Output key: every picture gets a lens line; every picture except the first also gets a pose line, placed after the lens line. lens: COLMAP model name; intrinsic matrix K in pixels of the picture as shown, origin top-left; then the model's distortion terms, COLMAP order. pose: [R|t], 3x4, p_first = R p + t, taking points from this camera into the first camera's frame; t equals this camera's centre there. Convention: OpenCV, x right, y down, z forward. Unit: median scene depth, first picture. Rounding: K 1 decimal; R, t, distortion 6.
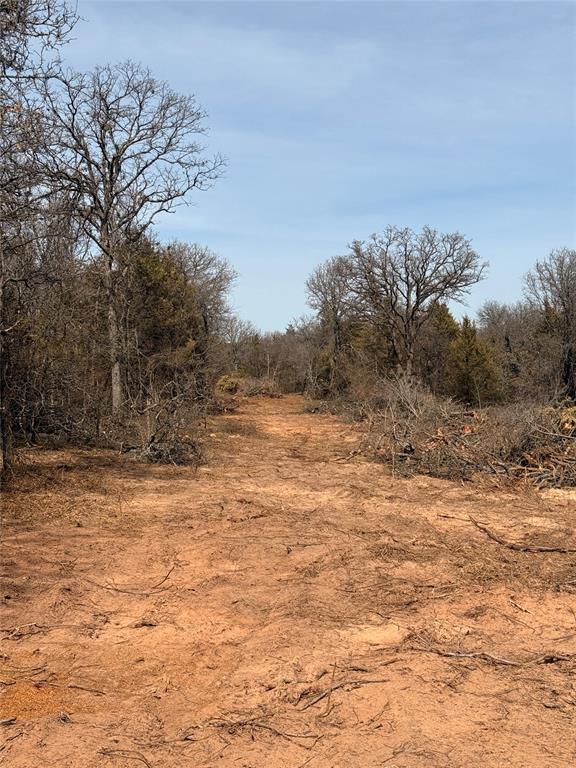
lens RADIAL K [[1074.9, 0, 287.8], [0, 1074.9, 385.7], [0, 0, 1]] dist [0.036070, 0.000000]
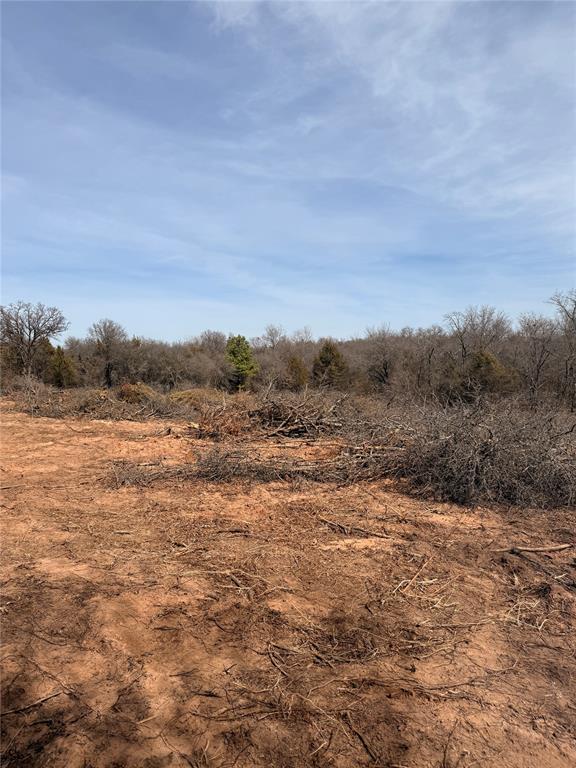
lens RADIAL K [[541.0, 0, 286.8], [0, 541.0, 386.6], [0, 0, 1]] dist [-0.001852, -0.000831]
pose [[0.843896, 0.002830, 0.536500, -0.029044], [-0.012823, 0.999807, 0.014896, -0.006101], [-0.536354, -0.019450, 0.843769, -0.148931]]
